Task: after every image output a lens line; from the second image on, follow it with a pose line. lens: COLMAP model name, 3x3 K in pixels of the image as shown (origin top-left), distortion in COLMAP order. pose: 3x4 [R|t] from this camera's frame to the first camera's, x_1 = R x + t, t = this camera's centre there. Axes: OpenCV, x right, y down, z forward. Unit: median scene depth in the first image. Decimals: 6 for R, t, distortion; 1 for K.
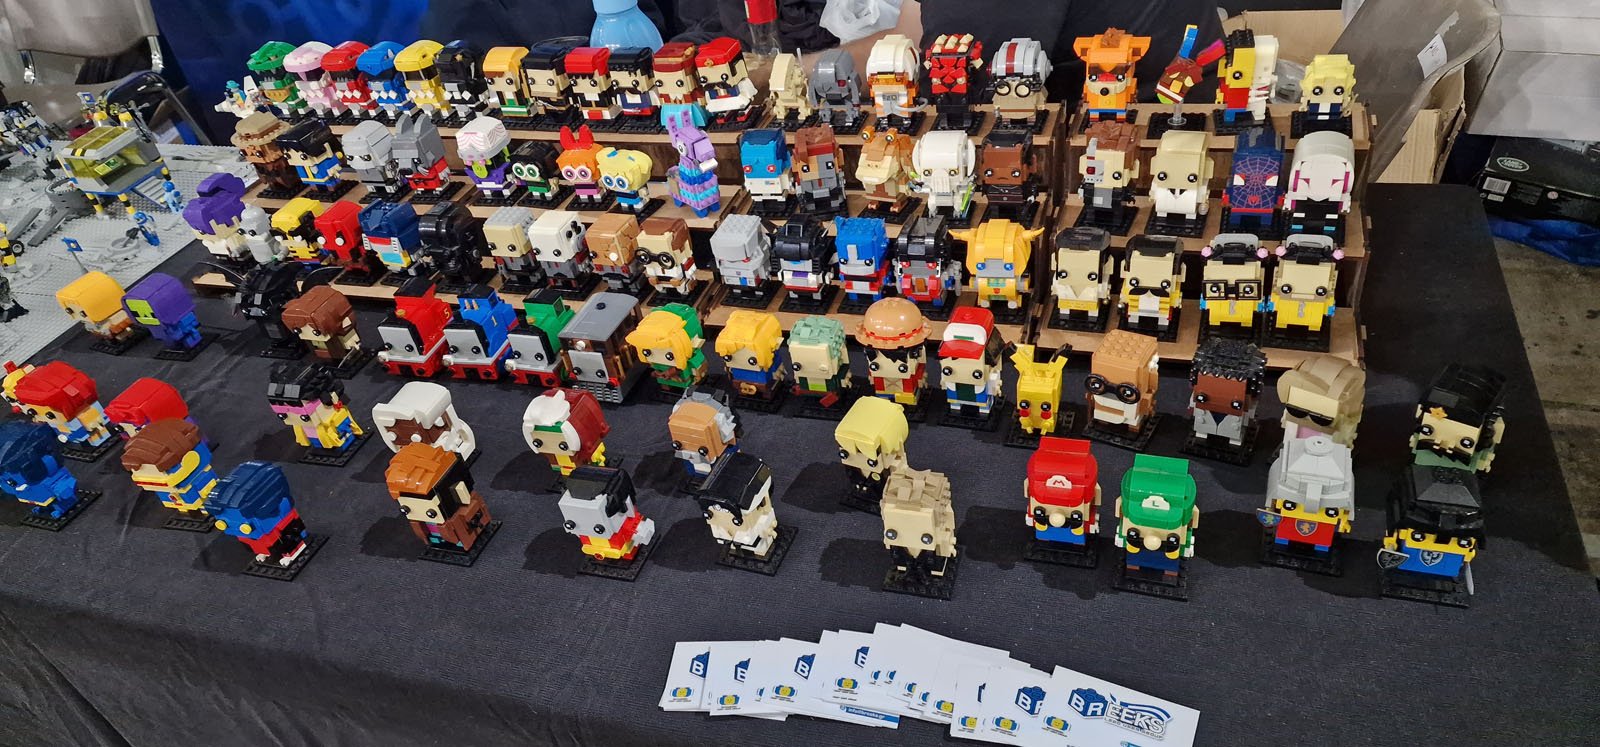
lens RADIAL K [[1108.2, 0, 857.6], [0, 1108.2, 372.3], [0, 0, 1]] dist [0.075710, -0.068454]
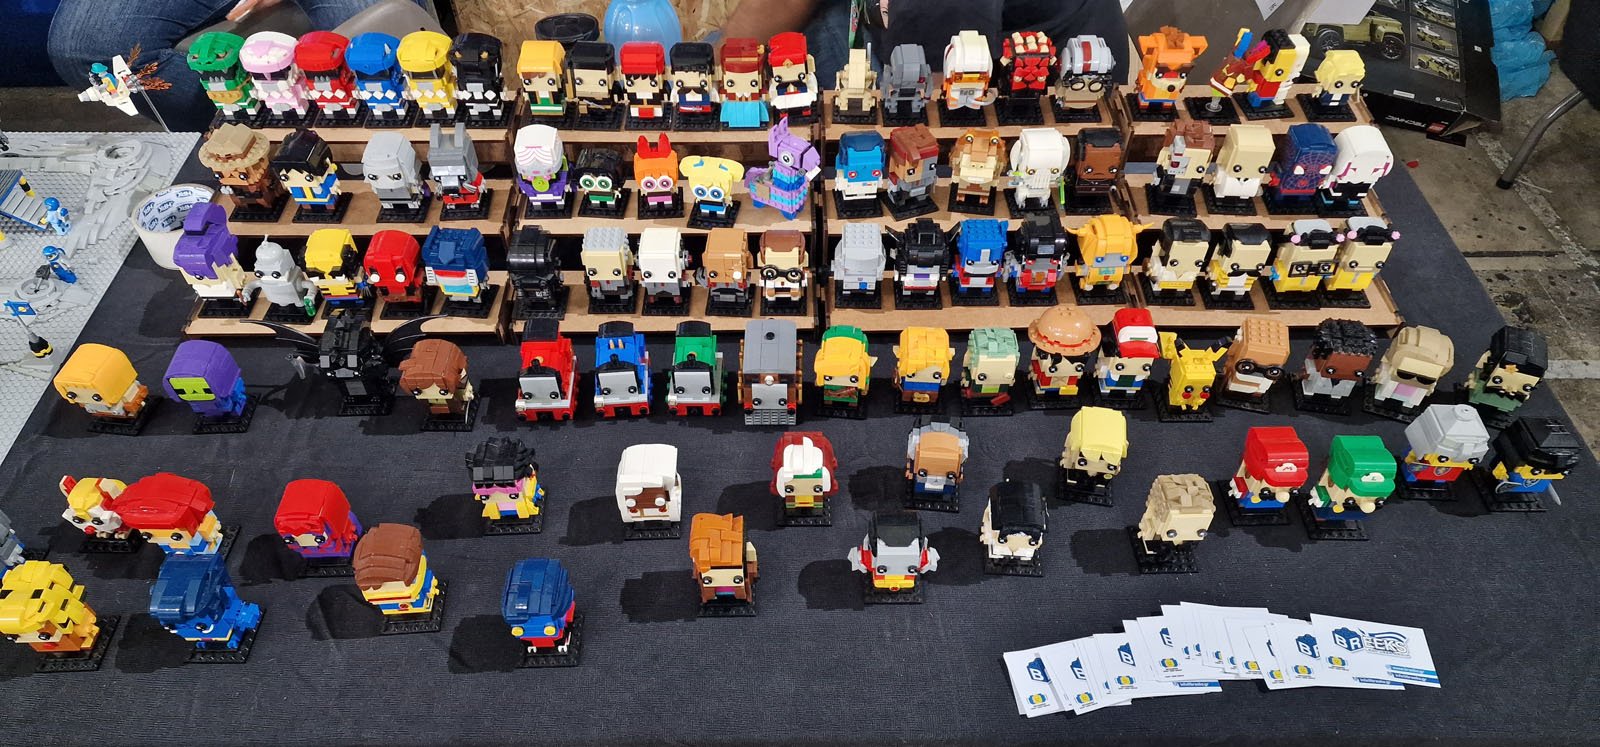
lens RADIAL K [[1095.0, 0, 831.8], [0, 1095.0, 377.0], [0, 0, 1]] dist [0.079319, -0.069837]
pose [[0.934061, -0.141817, 0.327748, -0.493291], [0.083661, 0.979125, 0.185241, -0.196091], [-0.347177, -0.145606, 0.926427, 0.039237]]
